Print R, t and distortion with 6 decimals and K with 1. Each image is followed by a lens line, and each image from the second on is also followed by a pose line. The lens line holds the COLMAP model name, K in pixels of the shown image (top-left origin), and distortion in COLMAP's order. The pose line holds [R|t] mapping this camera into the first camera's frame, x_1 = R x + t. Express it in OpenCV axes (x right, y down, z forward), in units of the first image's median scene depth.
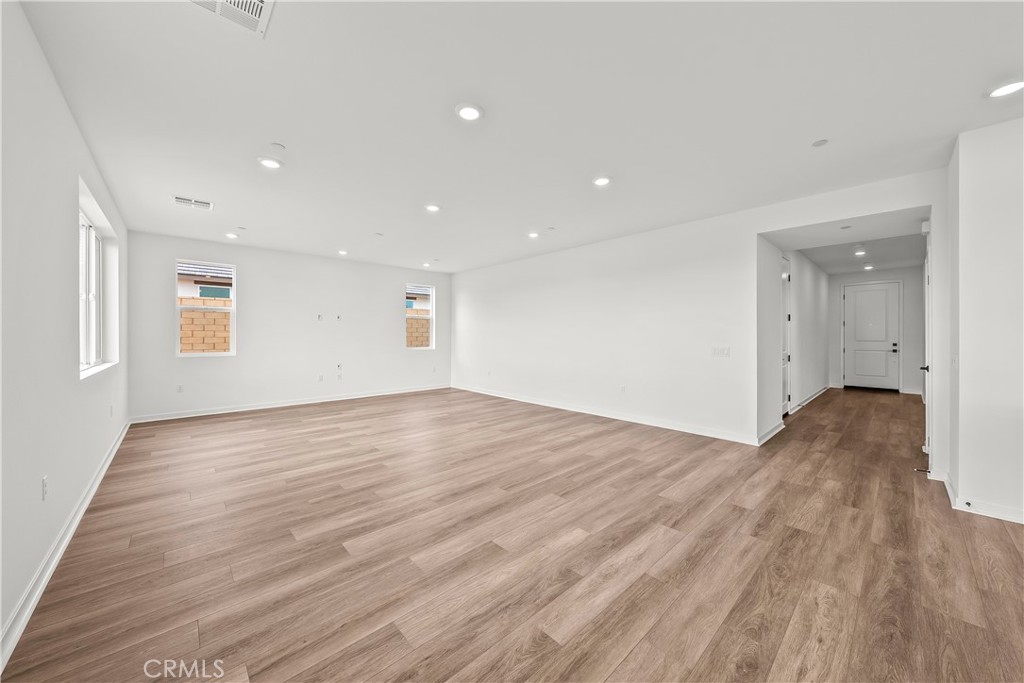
lens RADIAL K [[364.8, 0, 520.6], [0, 364.8, 335.2], [0, 0, 1]] dist [-0.002490, 0.000434]
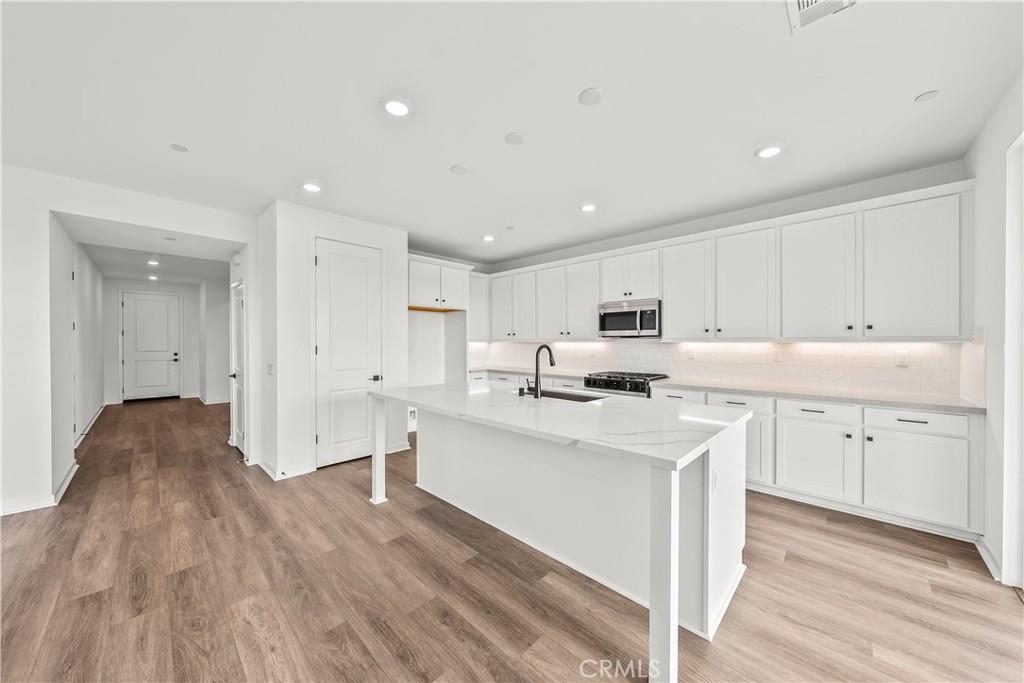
lens RADIAL K [[354.0, 0, 508.5], [0, 354.0, 340.9], [0, 0, 1]] dist [-0.001326, 0.000081]
pose [[-0.038294, 0.001305, 0.999266, -0.099219], [-0.000229, 0.999999, -0.001315, -0.024804], [-0.999266, -0.000279, -0.038294, 0.149418]]
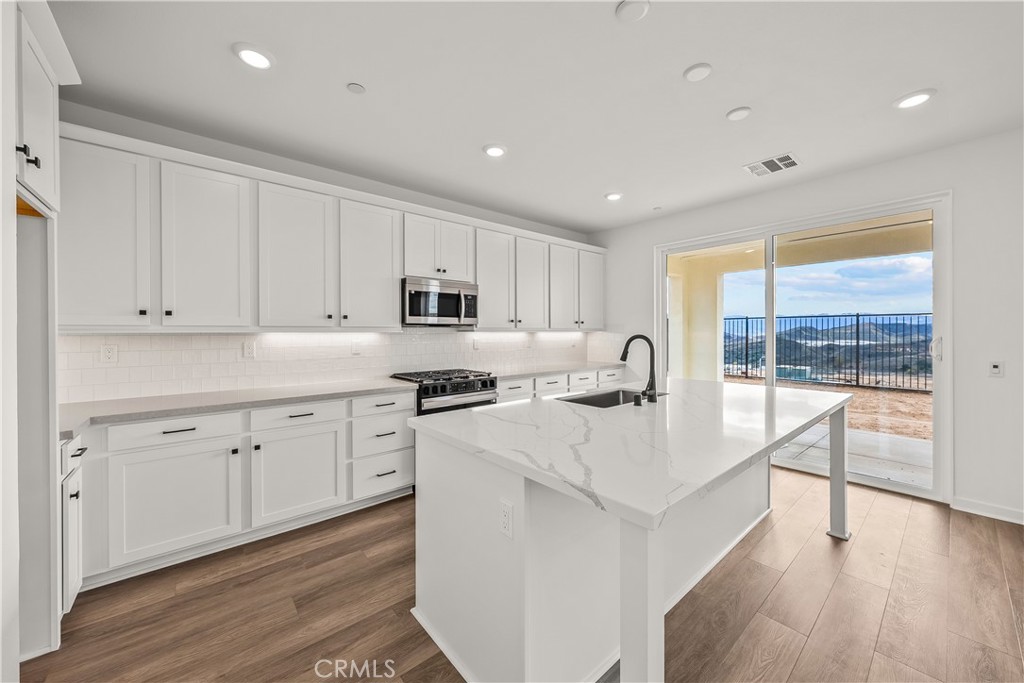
lens RADIAL K [[385.2, 0, 519.7], [0, 385.2, 331.9], [0, 0, 1]] dist [0.000437, 0.000550]
pose [[-0.999239, 0.001507, 0.038968, 0.834580], [0.001472, 0.999998, -0.000922, -0.021704], [-0.038969, -0.000864, -0.999240, 0.705665]]
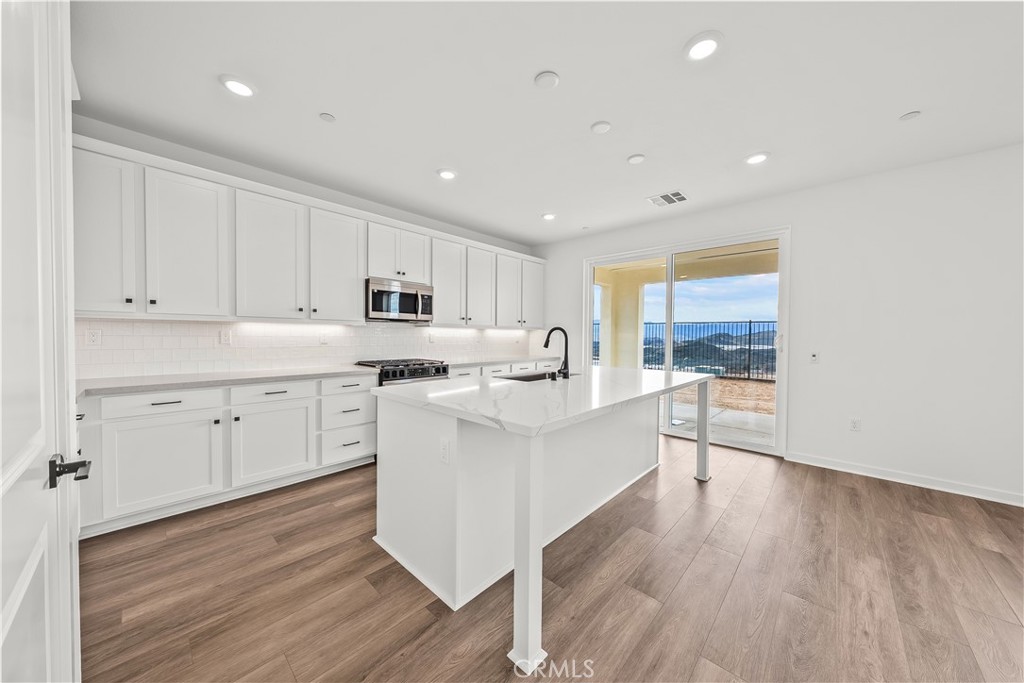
lens RADIAL K [[354.0, 0, 517.4], [0, 354.0, 340.8], [0, 0, 1]] dist [-0.001326, 0.000081]
pose [[-0.997273, -0.009863, -0.073143, 0.801717], [-0.011020, 0.999820, 0.015423, 0.001728], [0.072978, 0.016187, -0.997202, 0.811269]]
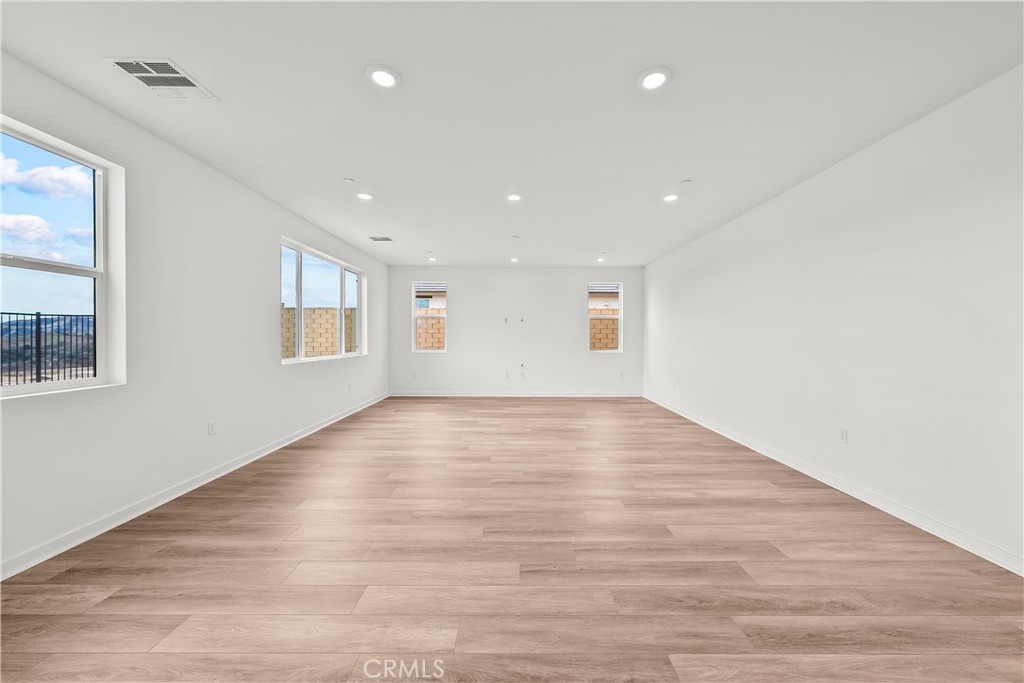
lens RADIAL K [[364.8, 0, 514.8], [0, 364.8, 336.9], [0, 0, 1]] dist [-0.002490, 0.000434]
pose [[0.725300, 0.000110, -0.688433, 0.461788], [-0.000170, 1.000000, -0.000019, 0.000356], [0.688433, 0.000131, 0.725300, 0.399473]]
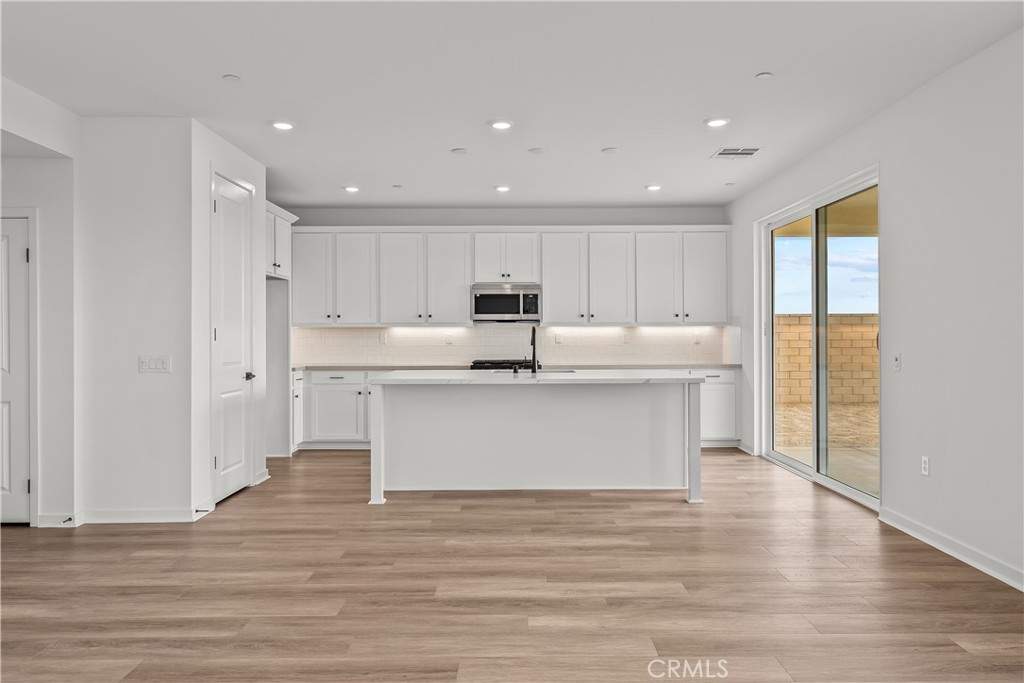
lens RADIAL K [[703.5, 0, 515.0], [0, 703.5, 329.1], [0, 0, 1]] dist [0.011544, -0.003419]
pose [[-0.728683, 0.006801, 0.684817, -0.469109], [0.001671, 0.999965, -0.008153, 0.003937], [-0.684849, -0.004797, -0.728669, 1.308283]]
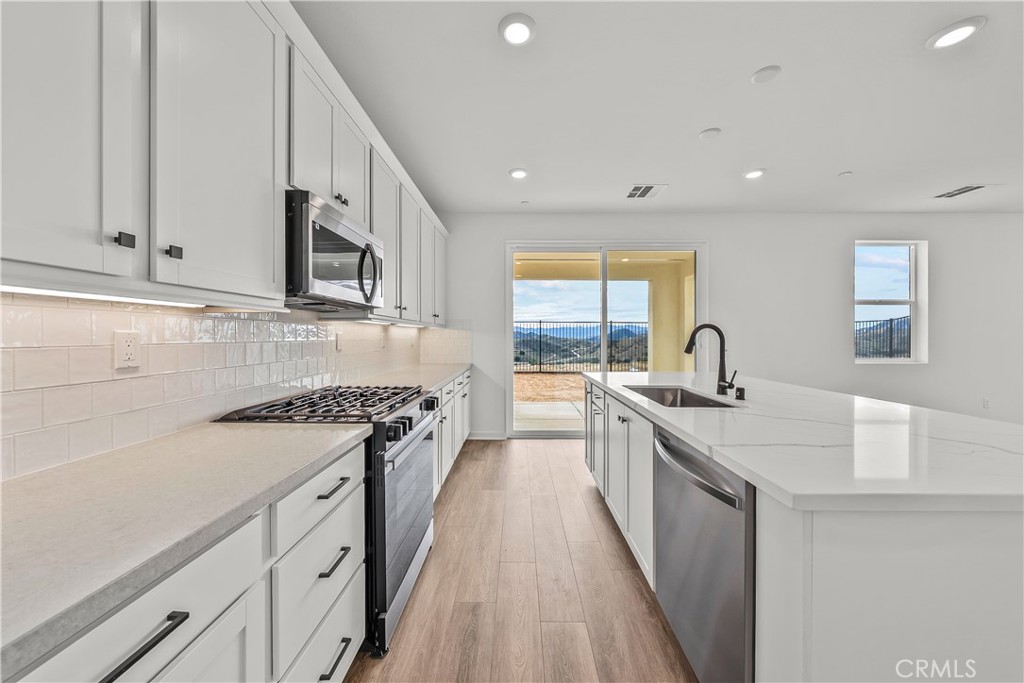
lens RADIAL K [[354.0, 0, 515.1], [0, 354.0, 337.6], [0, 0, 1]] dist [-0.001326, 0.000081]
pose [[-0.691830, 0.000982, -0.722060, 1.273087], [-0.001966, 0.999993, 0.003244, 0.003116], [0.722058, 0.003664, -0.691823, 0.210654]]
